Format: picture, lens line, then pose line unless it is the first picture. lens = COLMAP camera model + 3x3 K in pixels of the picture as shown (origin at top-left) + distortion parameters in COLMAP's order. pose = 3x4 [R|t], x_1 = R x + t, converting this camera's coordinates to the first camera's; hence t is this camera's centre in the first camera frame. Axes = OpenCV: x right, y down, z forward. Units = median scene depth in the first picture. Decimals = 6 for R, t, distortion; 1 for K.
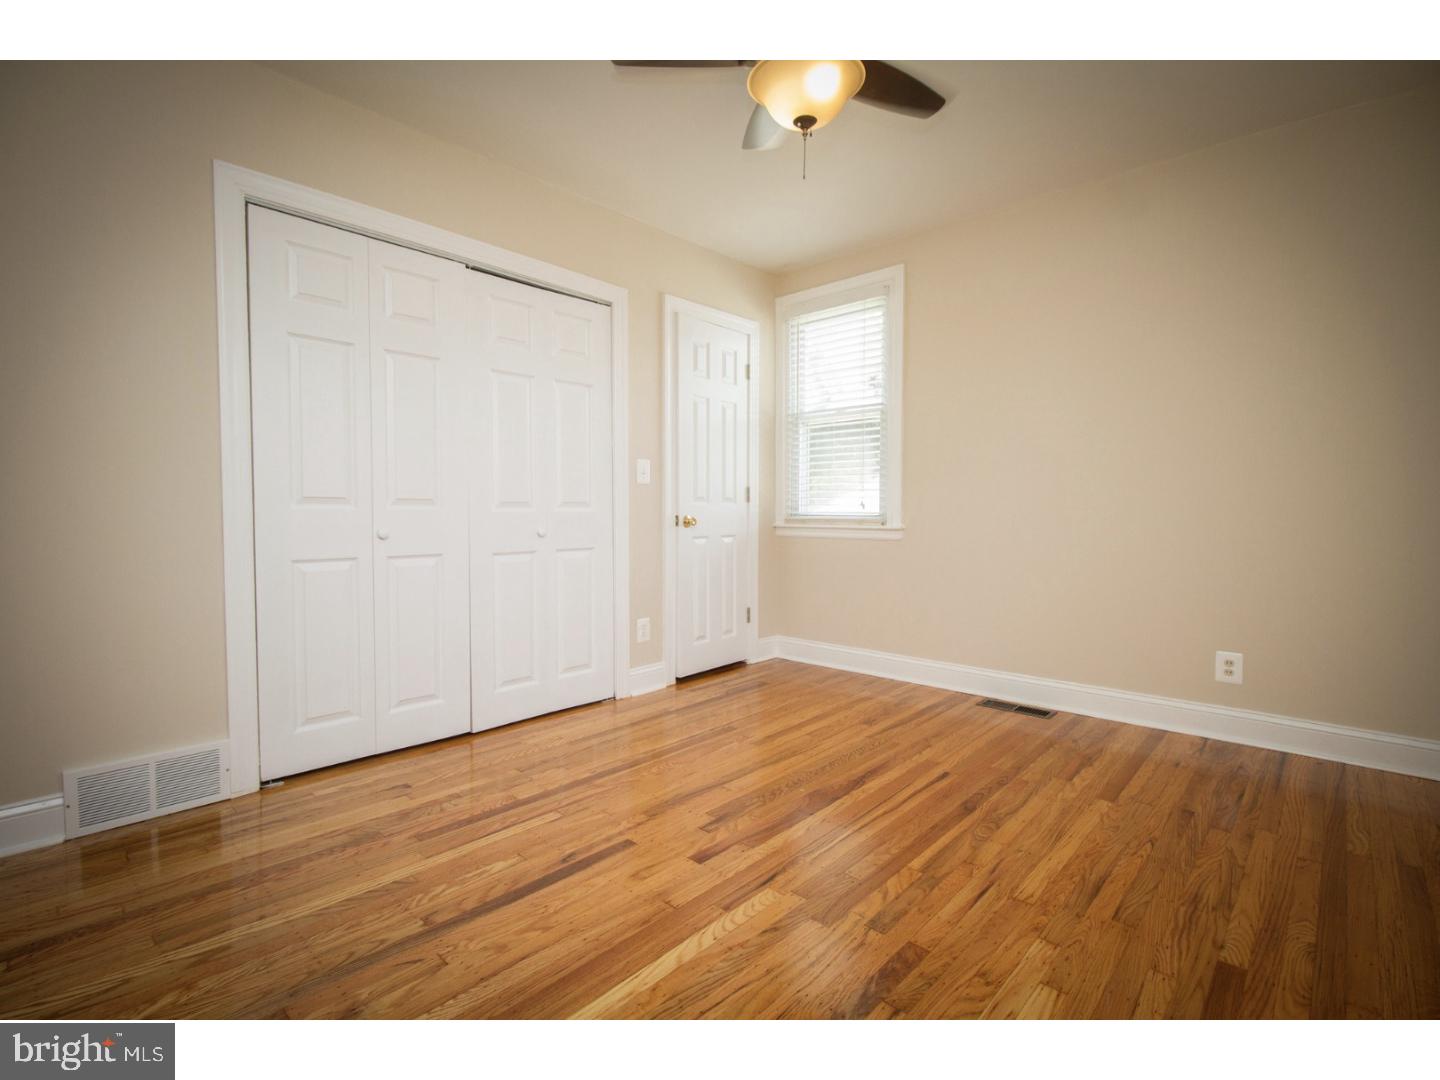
lens RADIAL K [[672.7, 0, 727.4], [0, 672.7, 539.3], [0, 0, 1]] dist [0.003251, -0.000503]
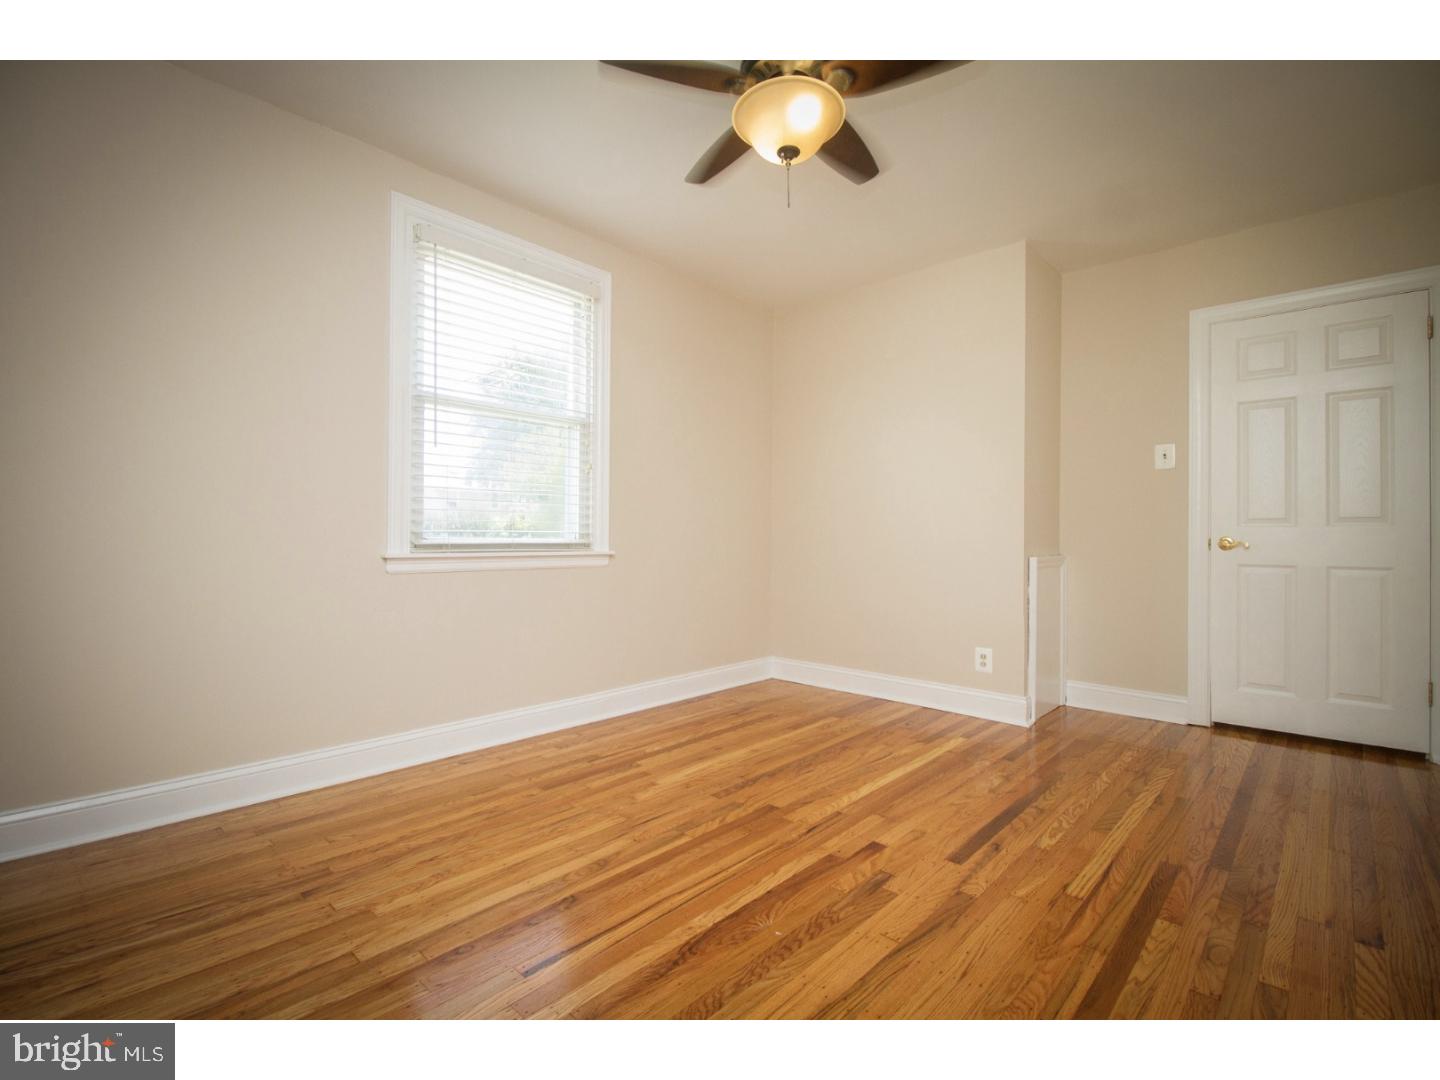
lens RADIAL K [[672.7, 0, 727.4], [0, 672.7, 539.3], [0, 0, 1]] dist [0.003251, -0.000503]
pose [[-0.999975, -0.006987, 0.001048, 0.202890], [-0.006935, 0.999063, 0.042729, -0.072235], [-0.001346, 0.042721, -0.999086, 2.051690]]
